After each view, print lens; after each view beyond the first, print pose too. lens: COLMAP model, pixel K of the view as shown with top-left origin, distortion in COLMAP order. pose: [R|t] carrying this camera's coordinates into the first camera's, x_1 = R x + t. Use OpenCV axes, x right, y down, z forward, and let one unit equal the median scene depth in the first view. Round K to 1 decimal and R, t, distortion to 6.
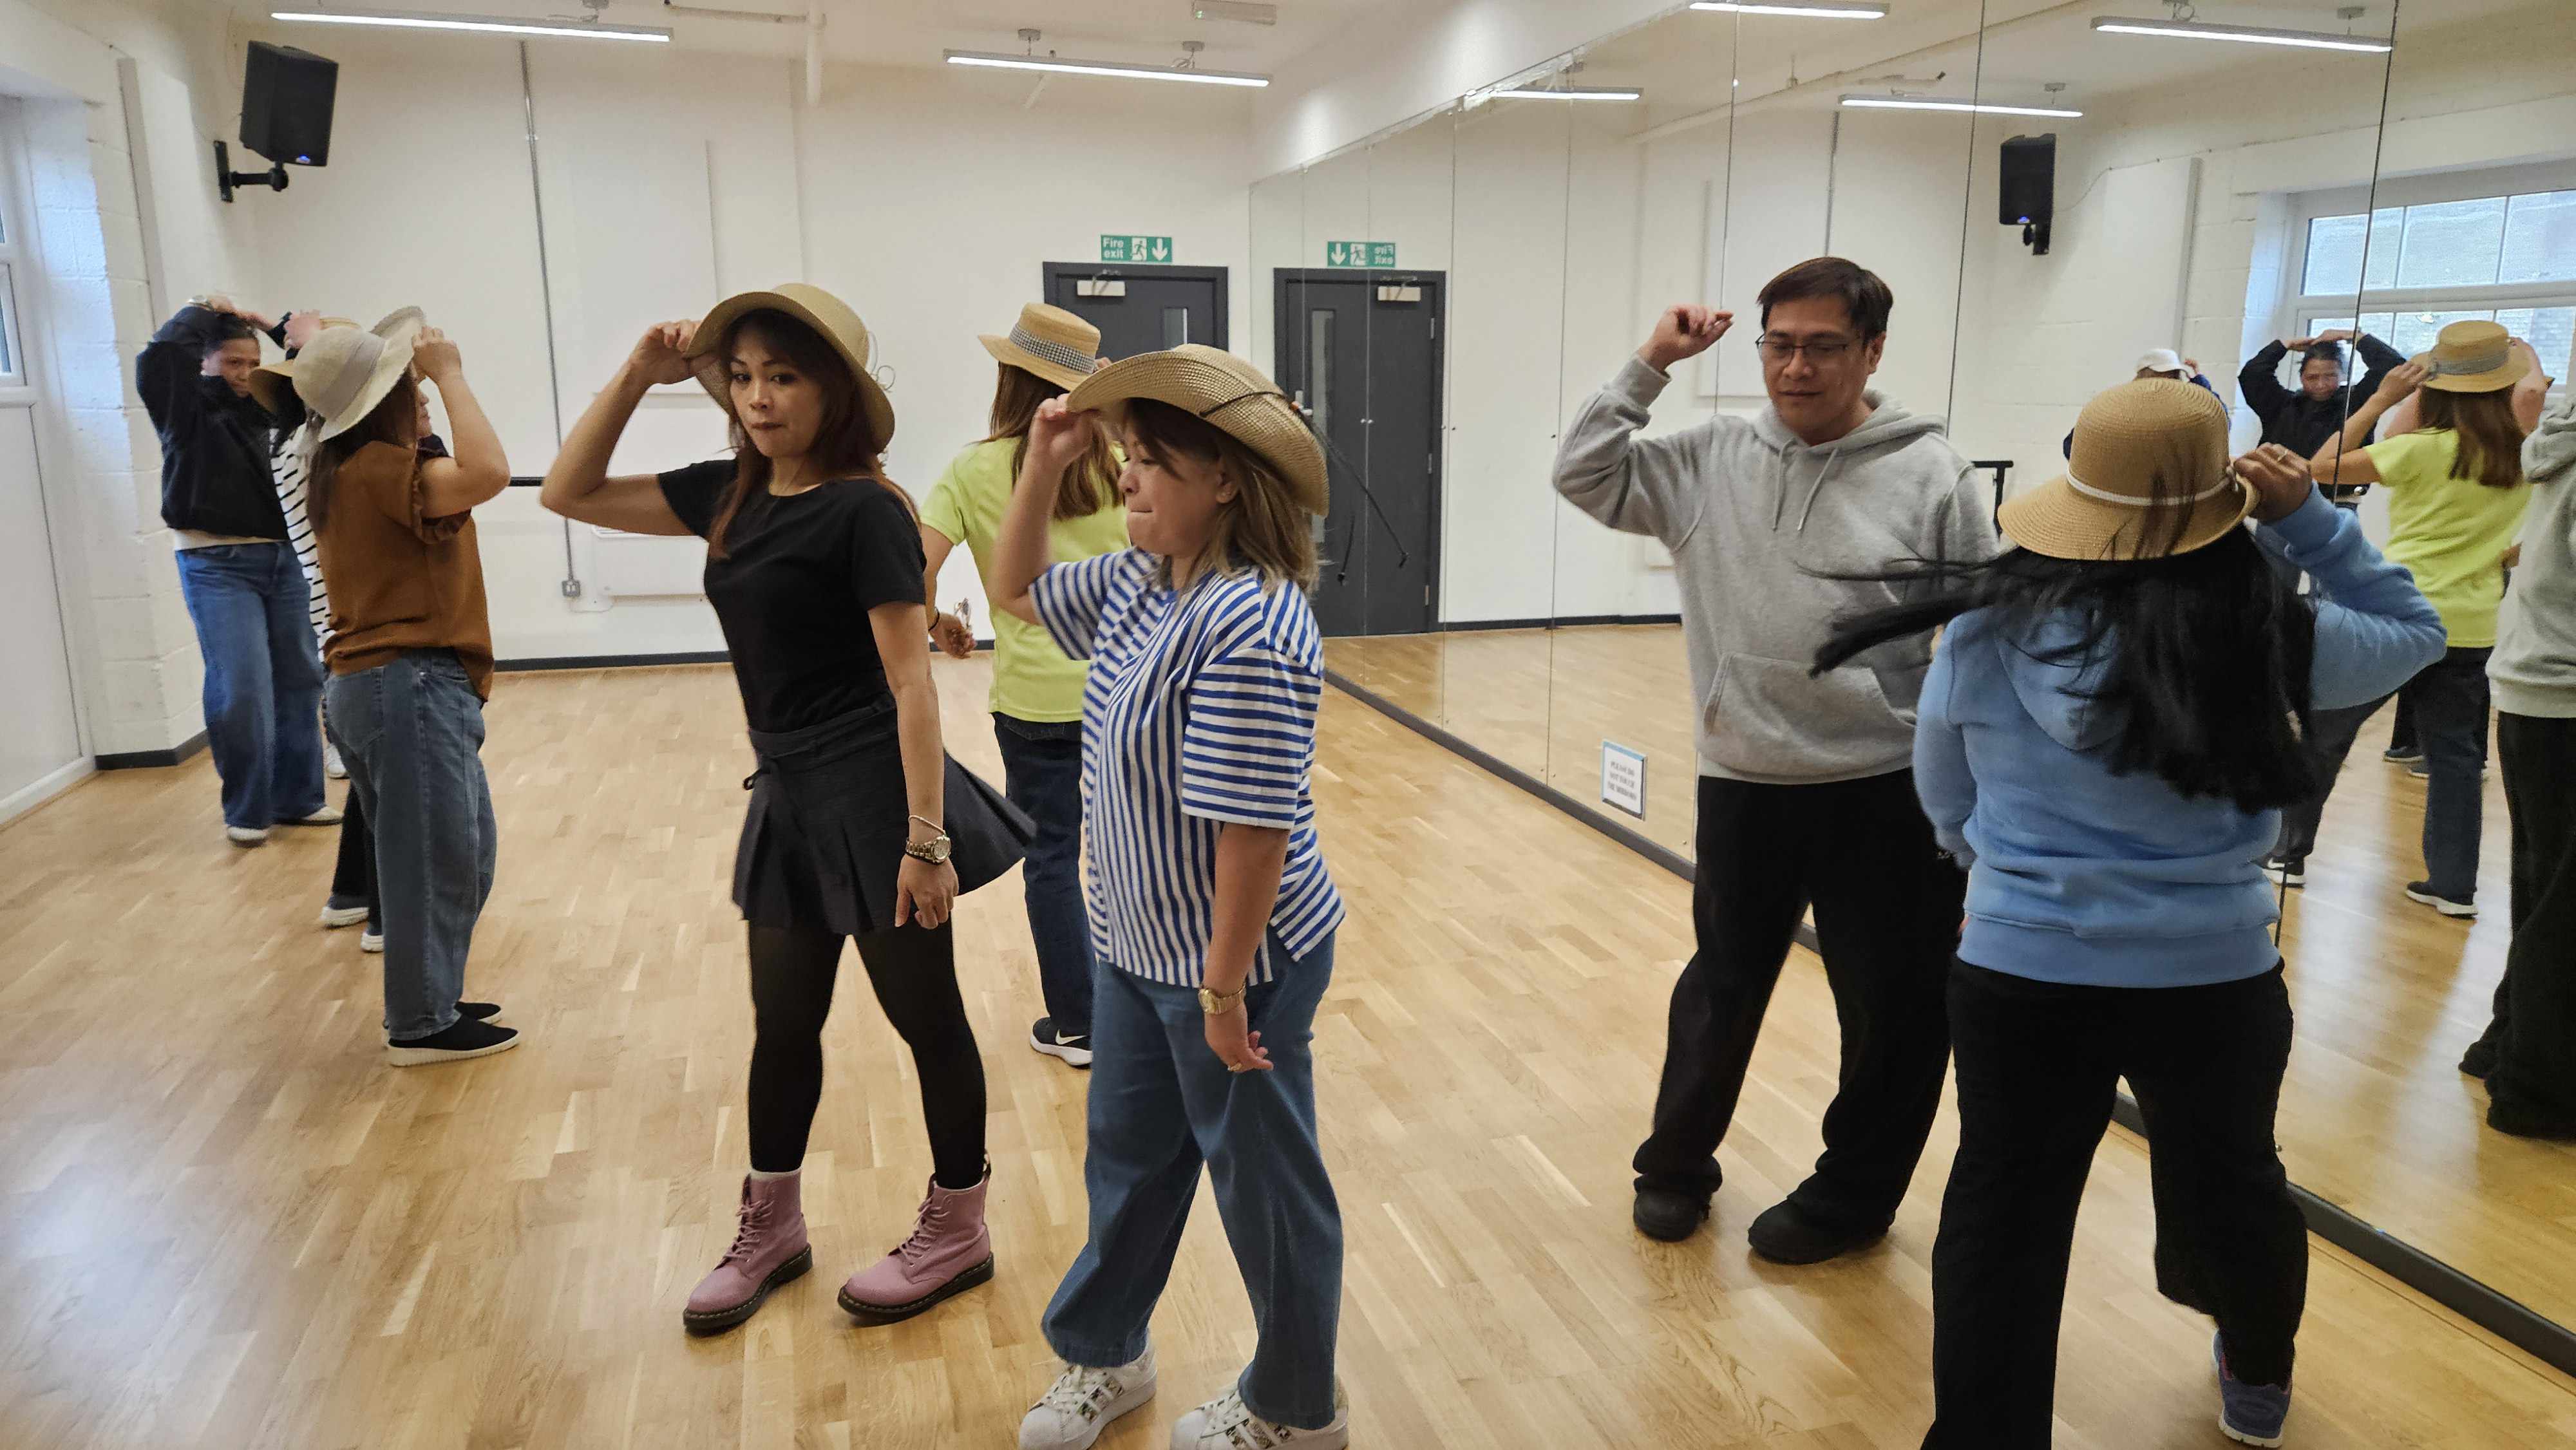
lens RADIAL K [[1717.8, 0, 1337.9], [0, 1717.8, 769.4], [0, 0, 1]] dist [0.027360, -0.017592]
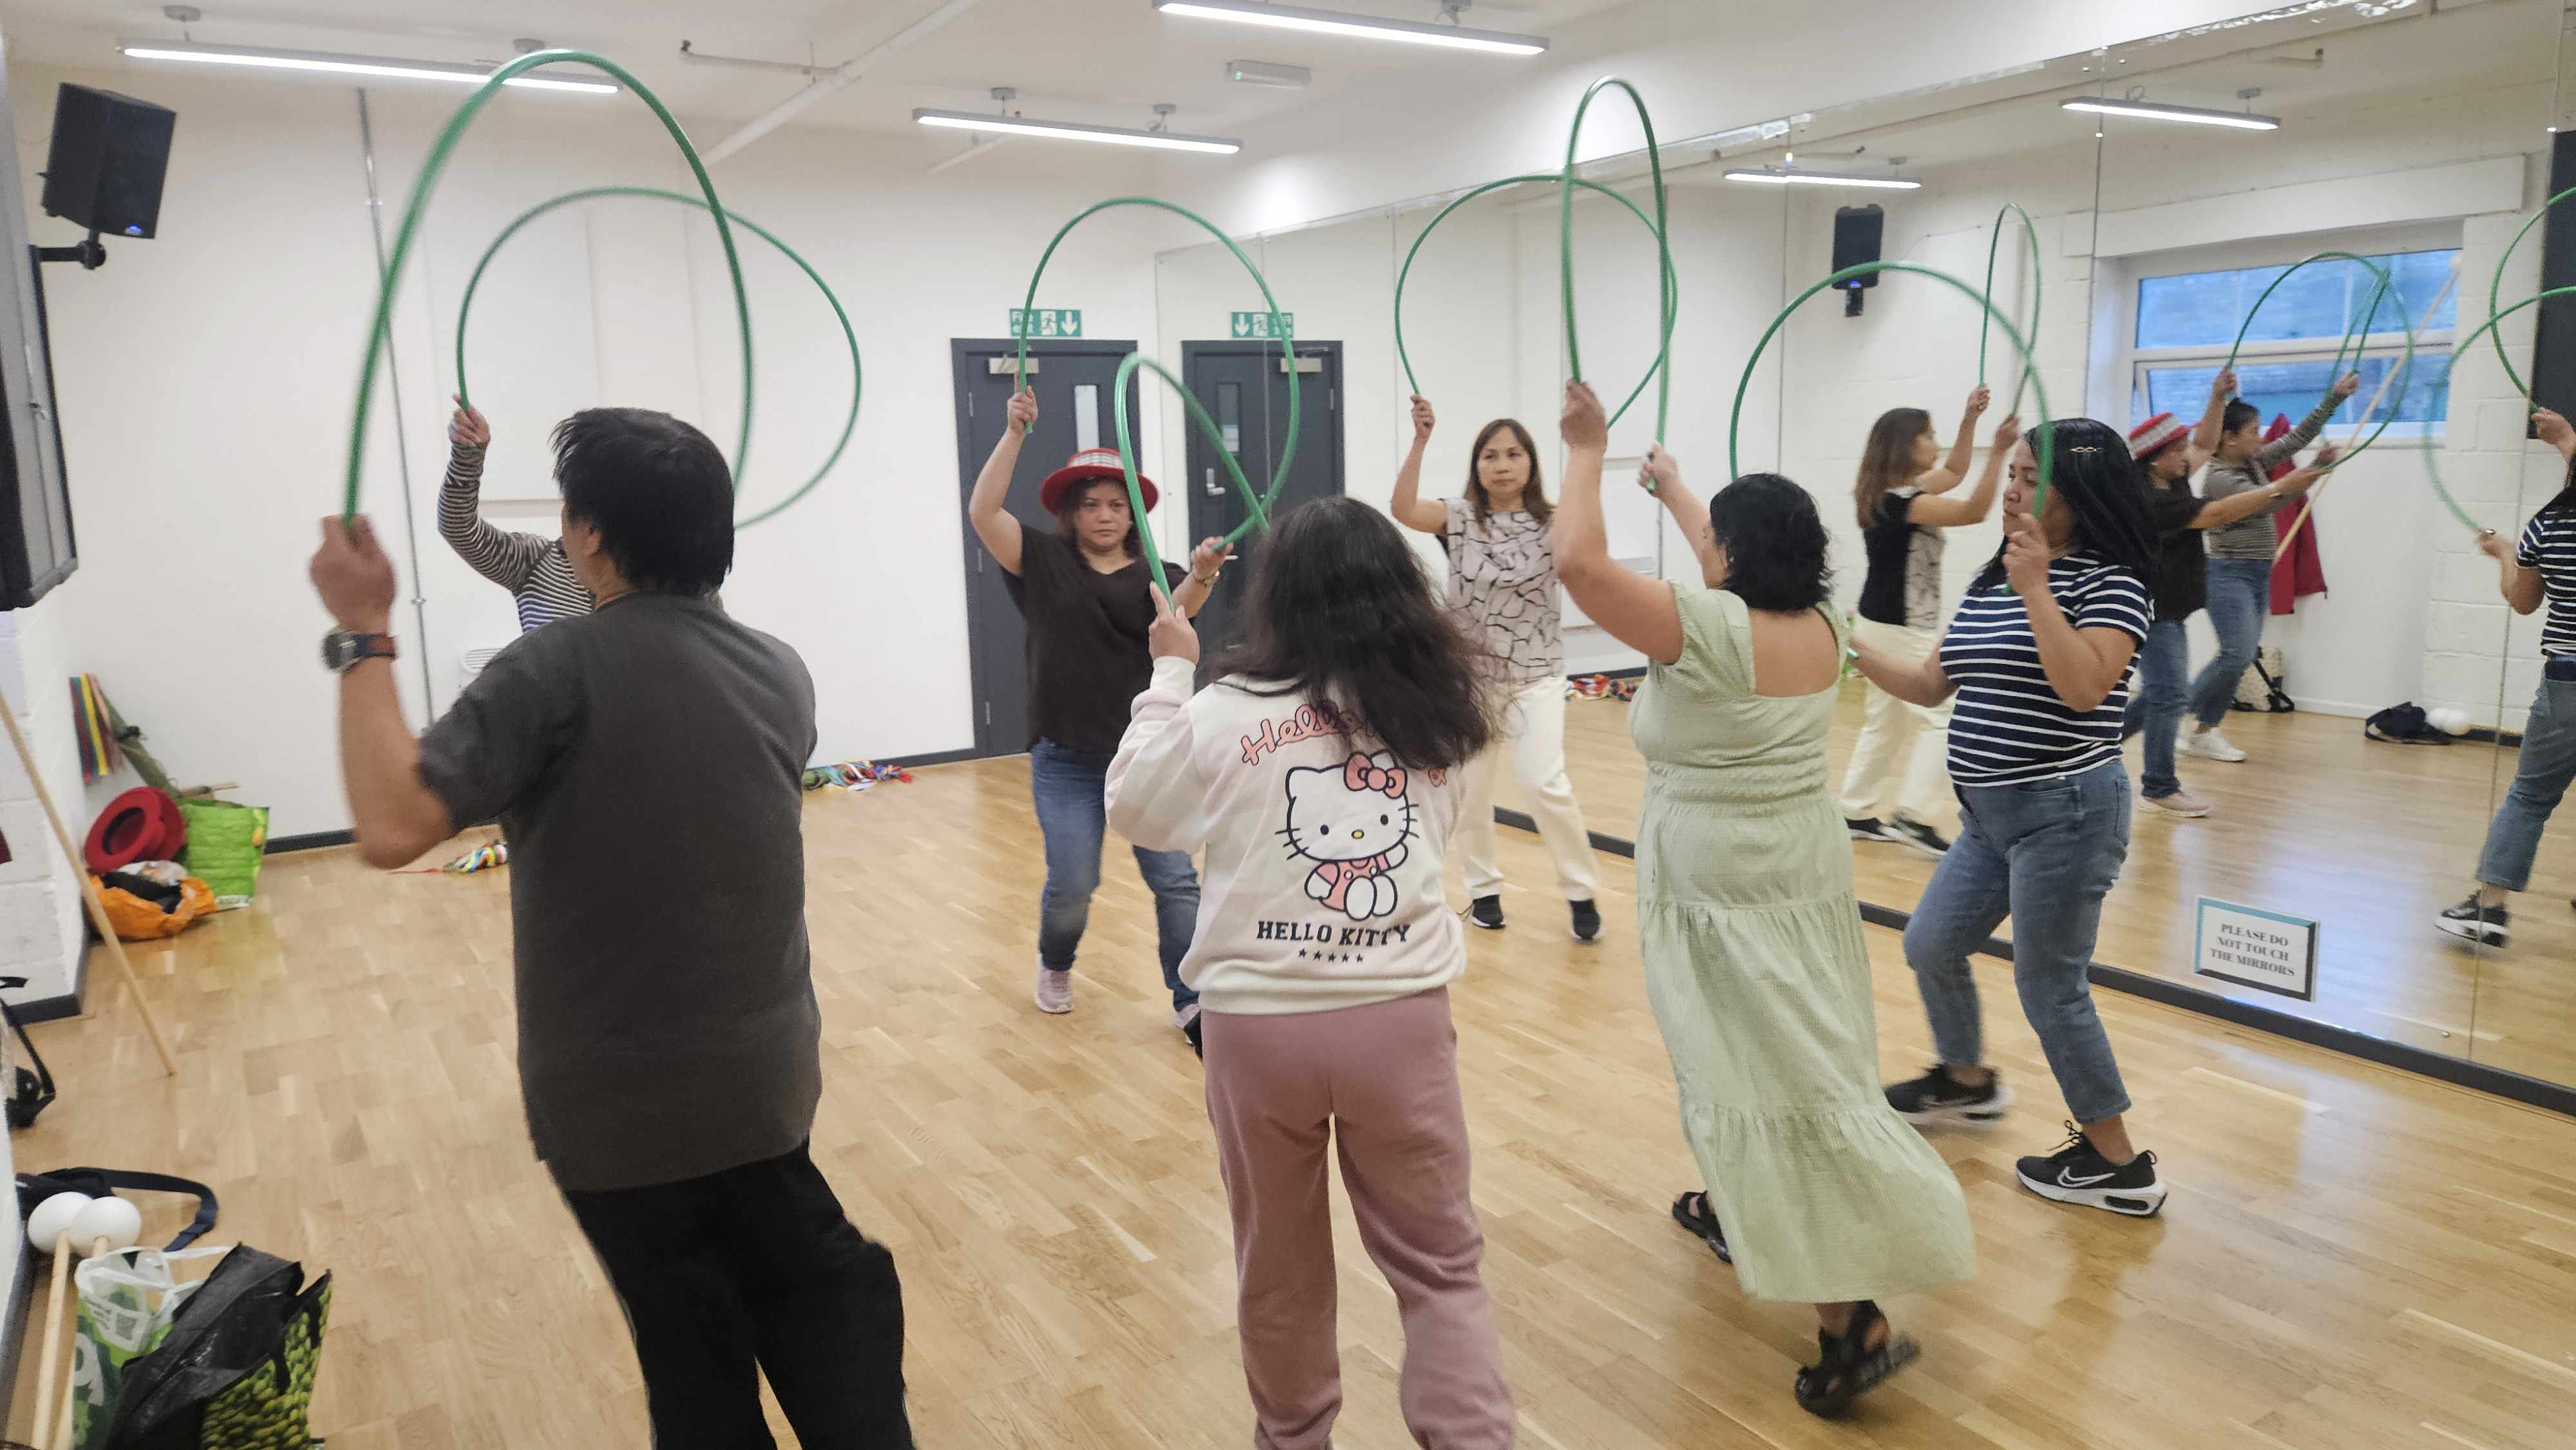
lens RADIAL K [[1717.8, 0, 1285.6], [0, 1717.8, 730.4], [0, 0, 1]] dist [0.027360, -0.017592]
pose [[0.966165, -0.072632, 0.247486, -0.239325], [0.086249, 0.995274, -0.044616, -0.033200], [-0.243076, 0.064451, 0.967864, 0.091589]]
